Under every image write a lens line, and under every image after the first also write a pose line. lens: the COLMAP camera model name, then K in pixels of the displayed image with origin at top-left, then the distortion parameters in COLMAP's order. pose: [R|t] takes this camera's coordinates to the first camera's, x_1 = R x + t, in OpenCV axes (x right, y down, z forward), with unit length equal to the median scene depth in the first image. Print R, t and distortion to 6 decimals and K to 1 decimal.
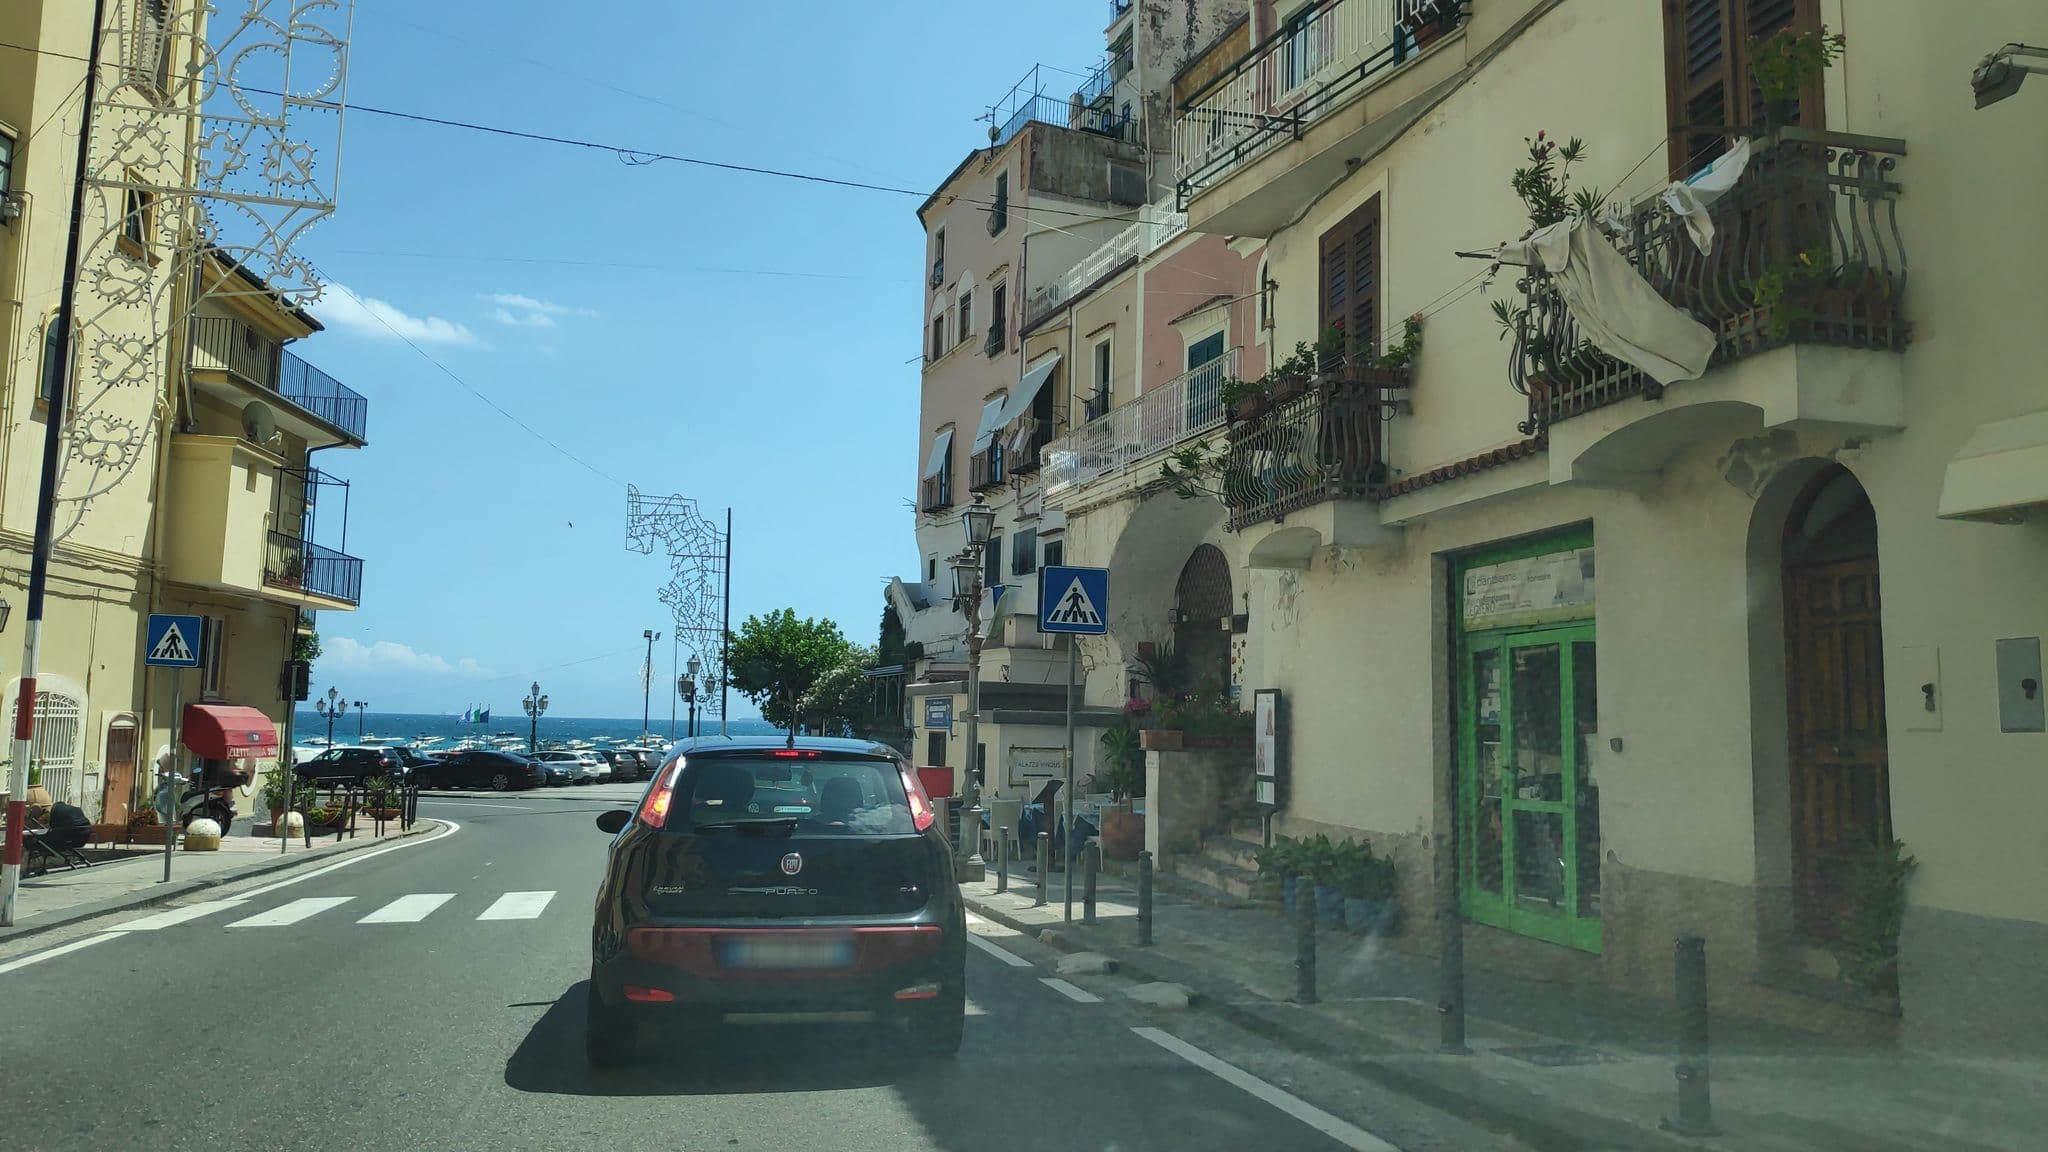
lens RADIAL K [[1521.8, 0, 995.4], [0, 1521.8, 576.1], [0, 0, 1]] dist [0.112341, -0.246023]
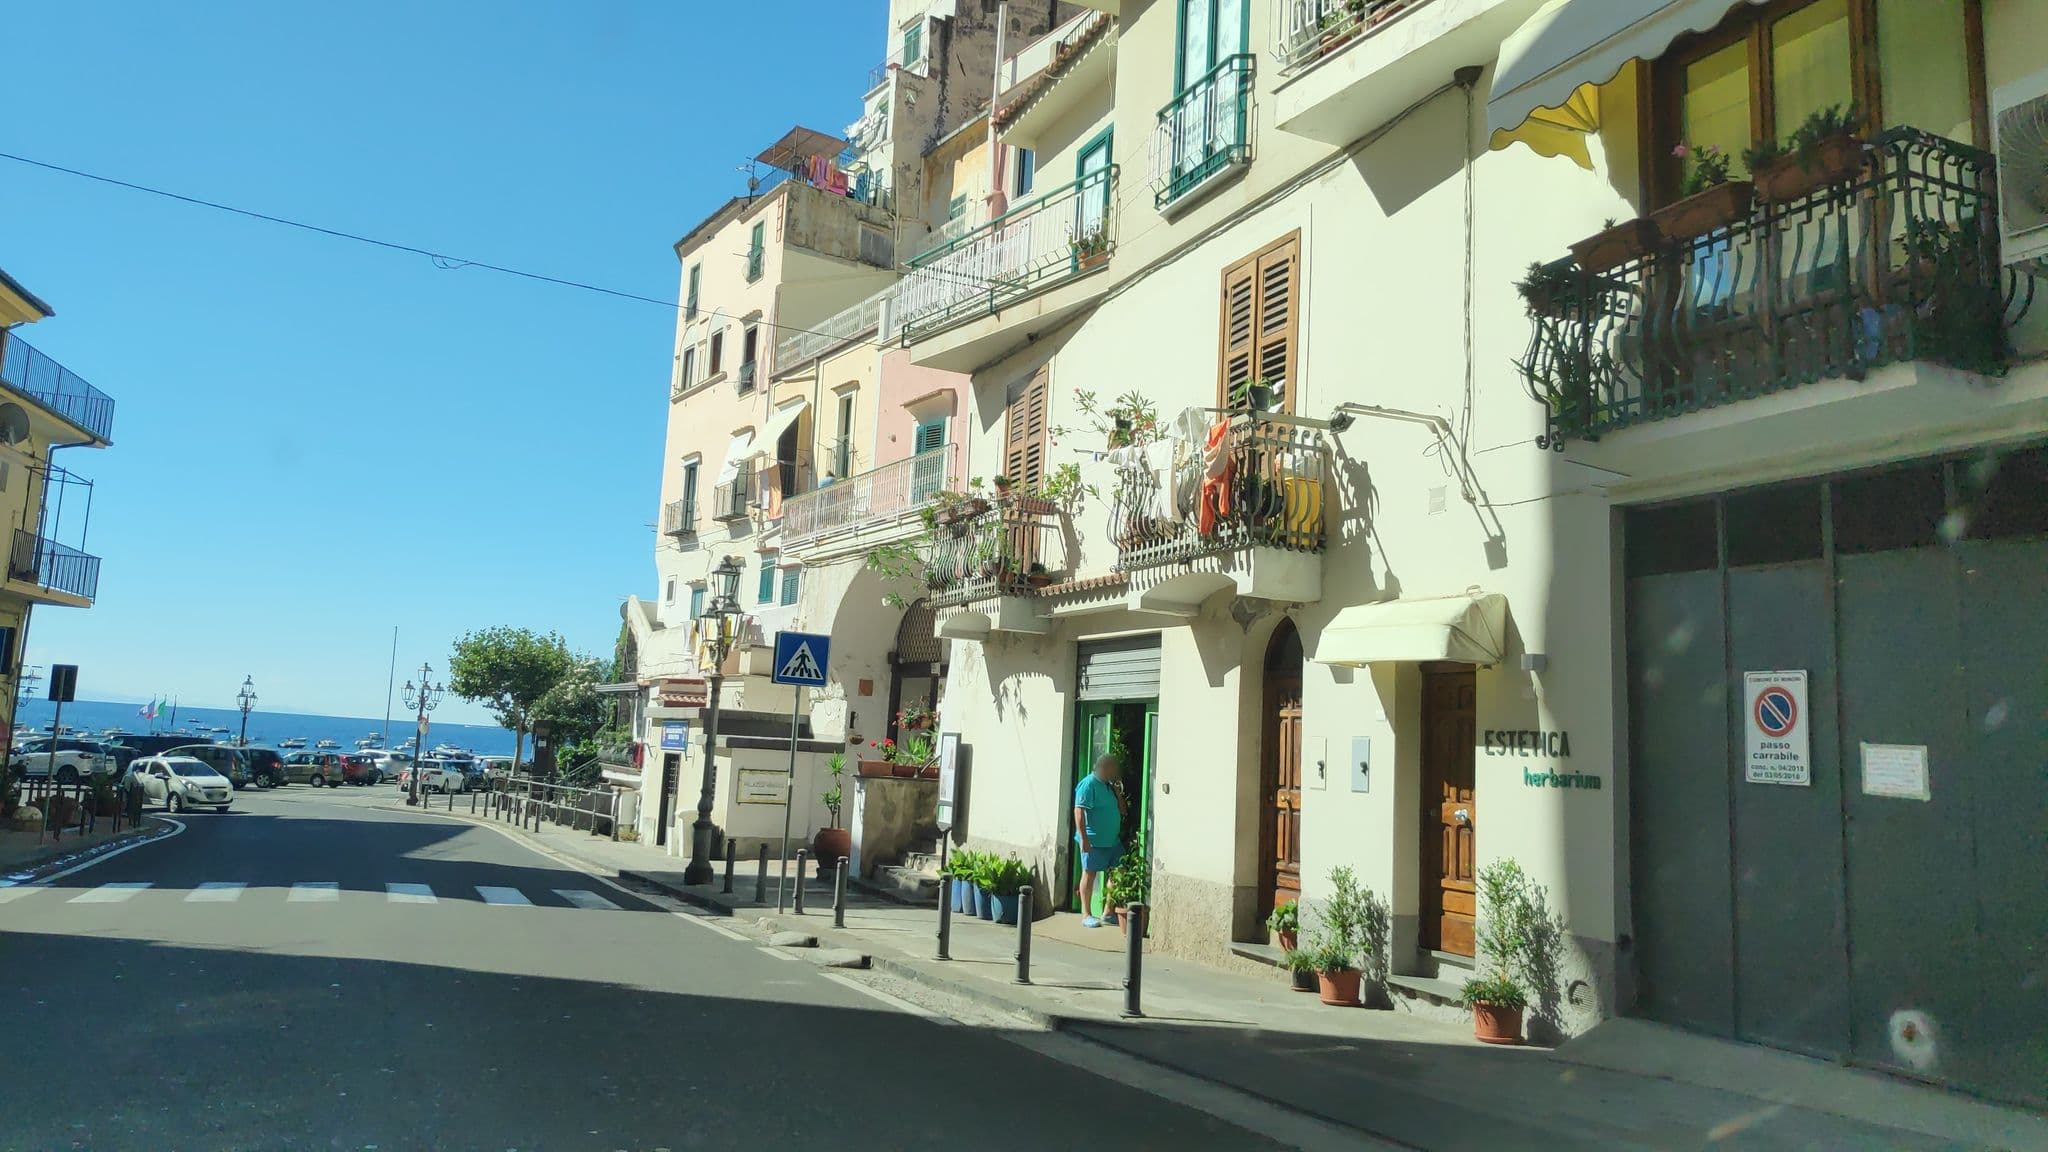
lens RADIAL K [[1521.8, 0, 995.4], [0, 1521.8, 576.1], [0, 0, 1]] dist [0.112341, -0.246023]
pose [[0.983794, 0.054539, 0.170806, -0.006281], [-0.052587, 0.998489, -0.015938, -0.025456], [-0.171417, 0.006698, 0.985176, -0.169176]]
